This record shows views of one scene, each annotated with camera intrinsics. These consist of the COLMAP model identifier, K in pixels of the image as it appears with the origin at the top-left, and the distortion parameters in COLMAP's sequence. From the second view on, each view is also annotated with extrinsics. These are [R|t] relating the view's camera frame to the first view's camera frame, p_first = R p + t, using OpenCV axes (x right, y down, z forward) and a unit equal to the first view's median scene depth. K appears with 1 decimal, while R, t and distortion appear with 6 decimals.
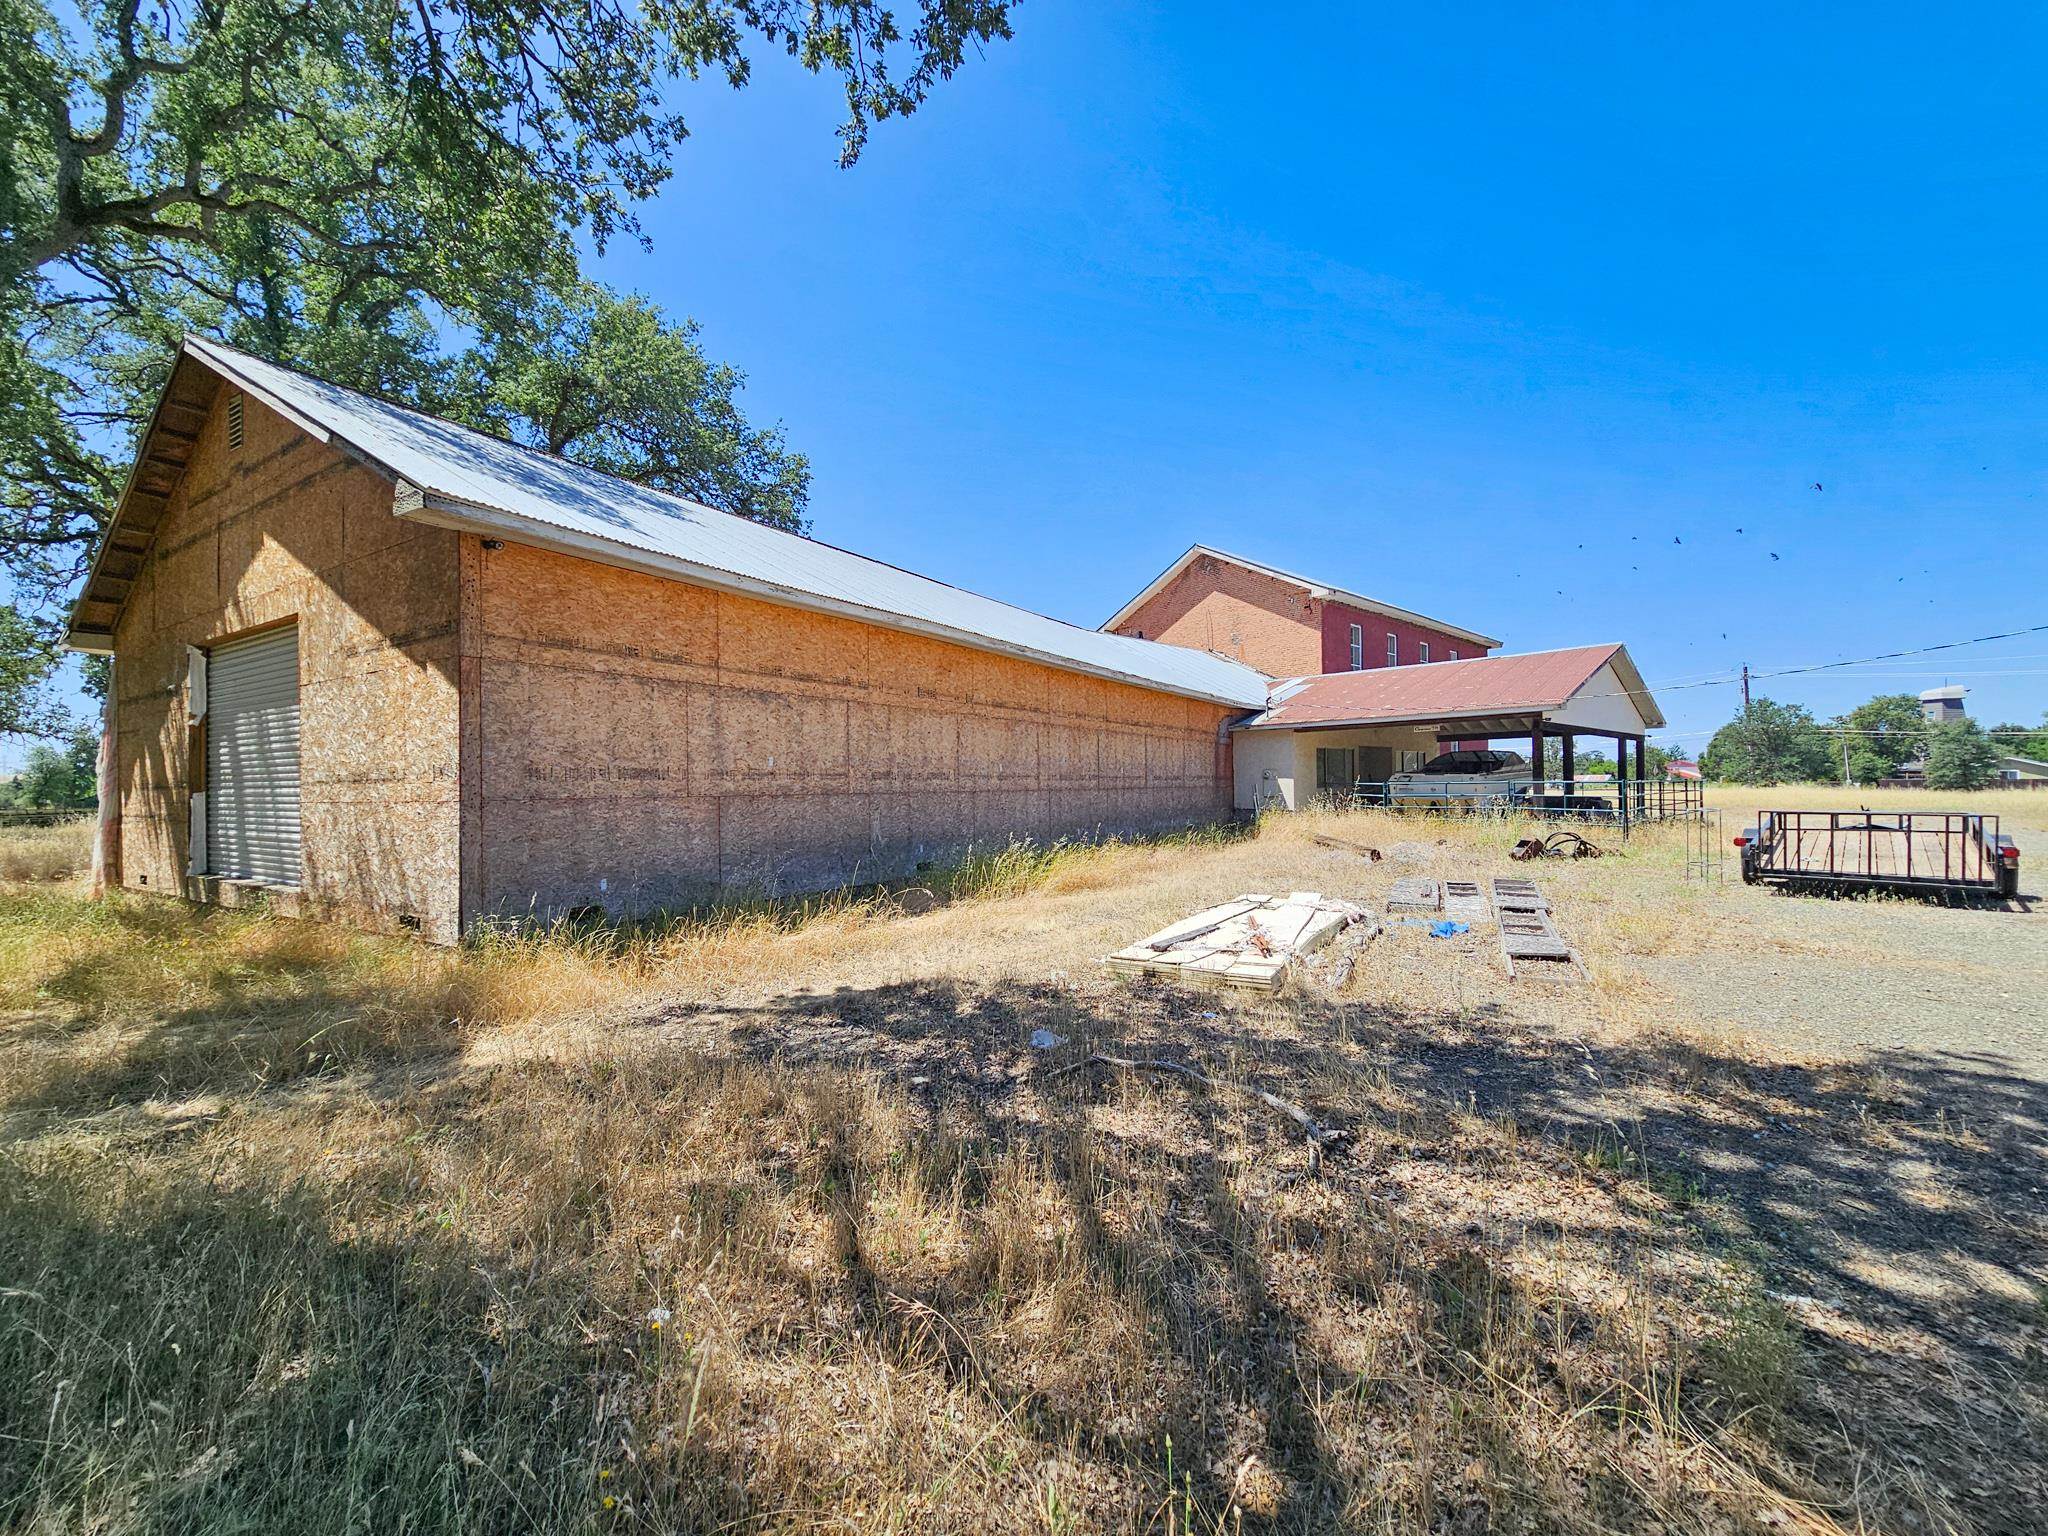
lens RADIAL K [[827.4, 0, 1023.9], [0, 827.4, 771.6], [0, 0, 1]] dist [-0.006338, 0.000360]
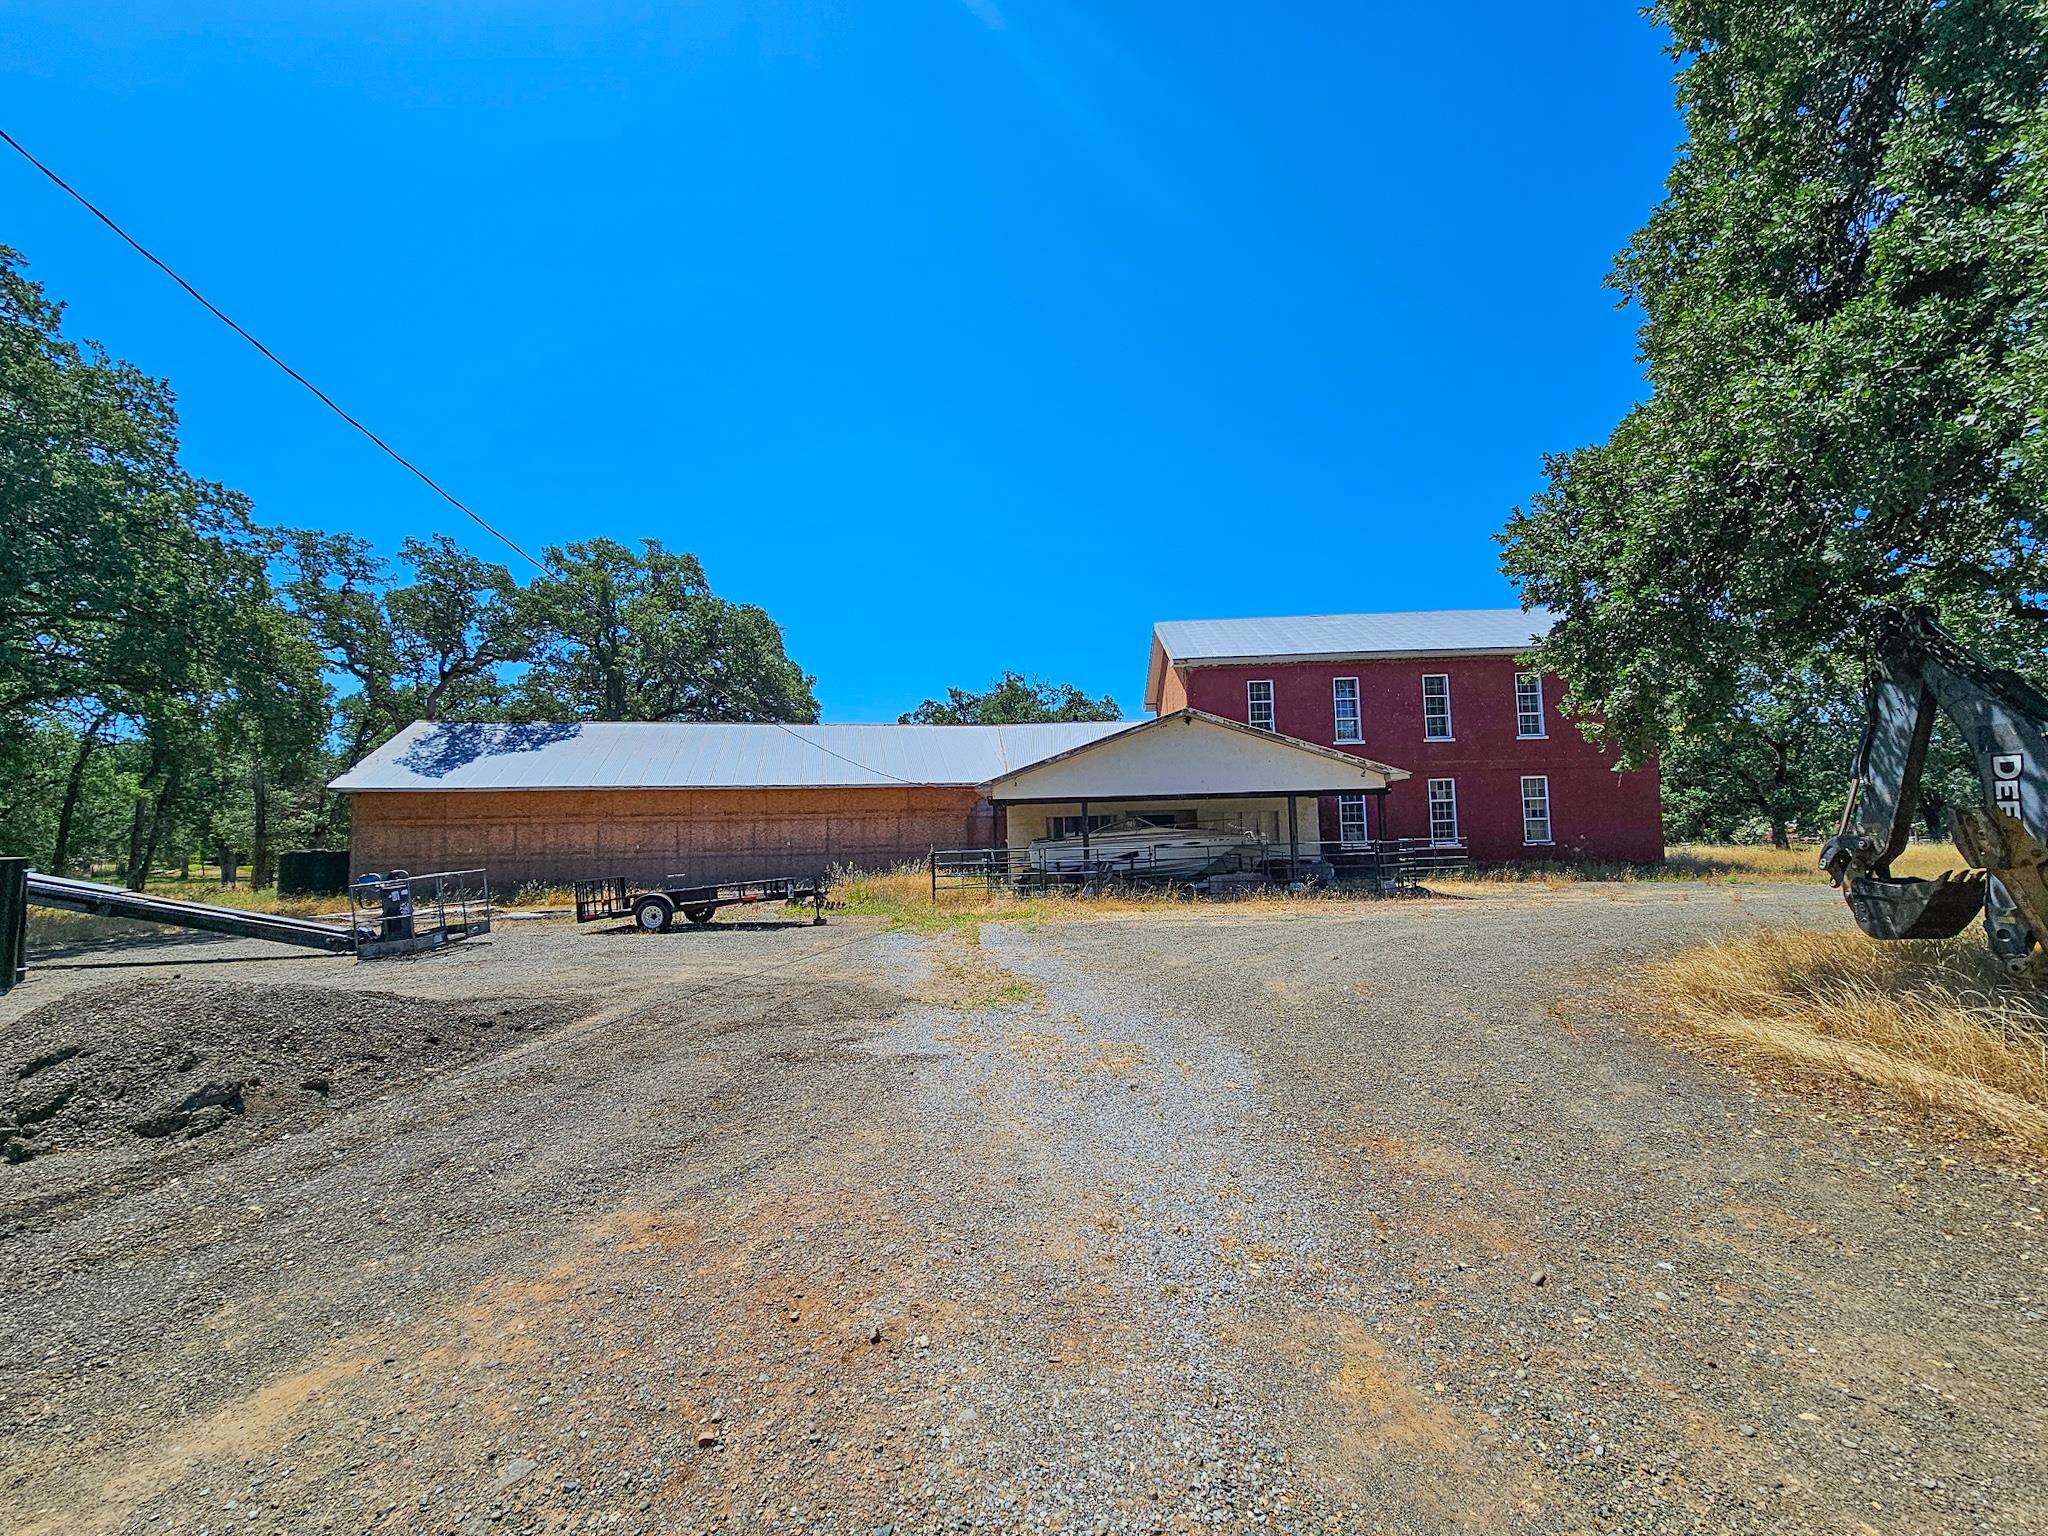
lens RADIAL K [[827.4, 0, 1023.9], [0, 827.4, 769.6], [0, 0, 1]] dist [-0.006338, 0.000360]
pose [[0.689635, -0.066112, -0.721133, 2.565154], [0.026621, 0.997465, -0.065988, -0.043579], [0.723668, 0.026311, 0.689646, 0.390436]]
